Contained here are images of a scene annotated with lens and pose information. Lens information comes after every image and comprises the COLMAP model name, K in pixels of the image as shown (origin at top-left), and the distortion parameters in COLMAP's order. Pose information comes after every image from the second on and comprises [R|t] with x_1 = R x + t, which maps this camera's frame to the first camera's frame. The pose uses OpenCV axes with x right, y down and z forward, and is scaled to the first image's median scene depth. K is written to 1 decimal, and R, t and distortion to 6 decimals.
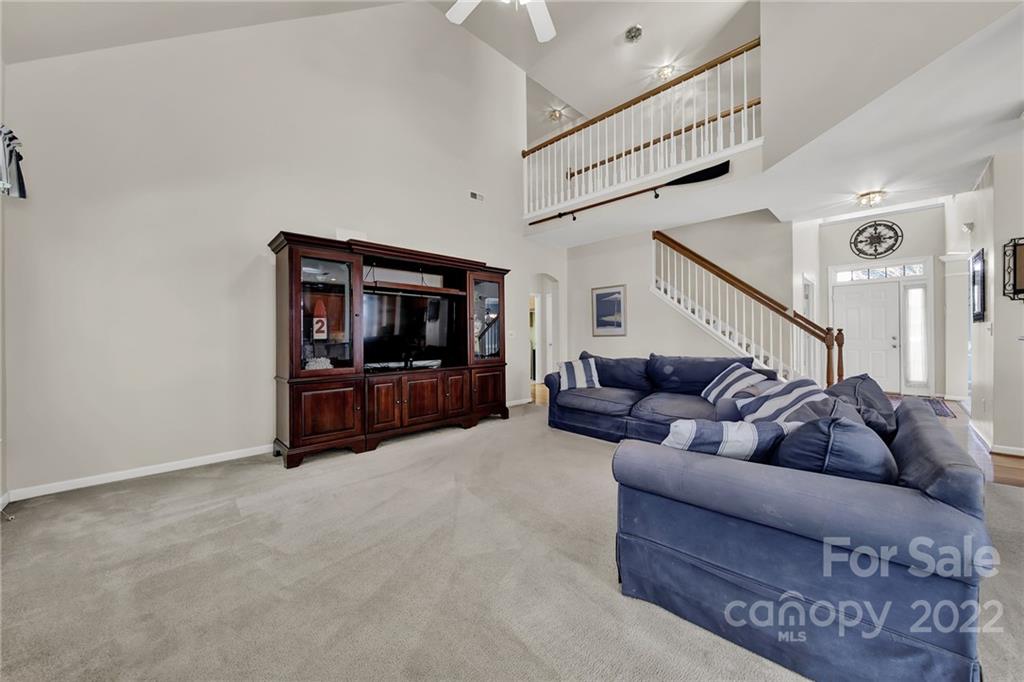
lens RADIAL K [[374.7, 0, 509.1], [0, 374.7, 339.1], [0, 0, 1]] dist [-0.006215, 0.000087]
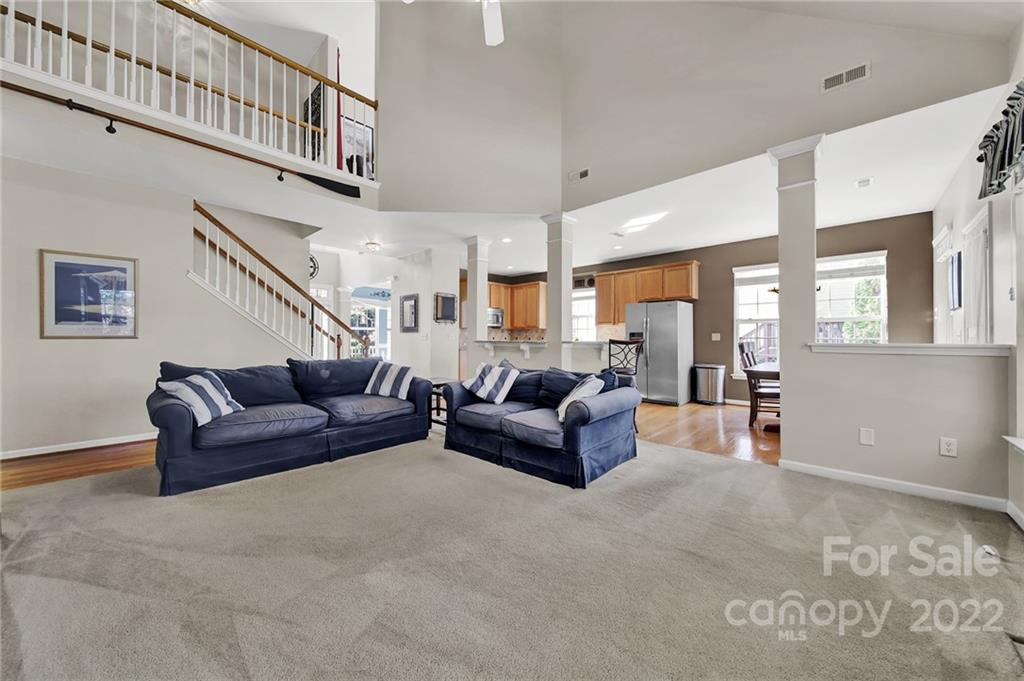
lens RADIAL K [[362.2, 0, 518.0], [0, 362.2, 335.5], [0, 0, 1]] dist [0.002239, 0.000042]
pose [[-0.056486, 0.016528, 0.998267, -0.333261], [0.006272, 0.999849, -0.016199, 0.001202], [-0.998384, 0.005346, -0.056581, 0.347096]]
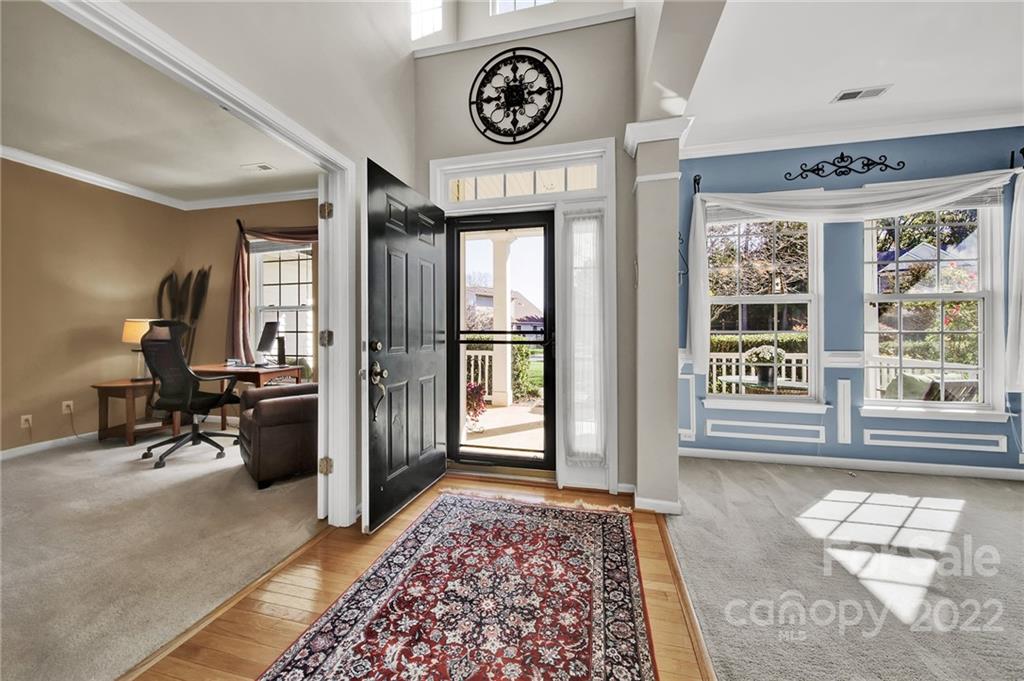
lens RADIAL K [[362.2, 0, 518.0], [0, 362.2, 335.5], [0, 0, 1]] dist [0.002239, 0.000042]
pose [[0.853506, 0.007026, 0.521036, 0.841972], [-0.003575, 0.999965, -0.007629, -0.008362], [-0.521071, 0.004649, 0.853500, 0.714911]]
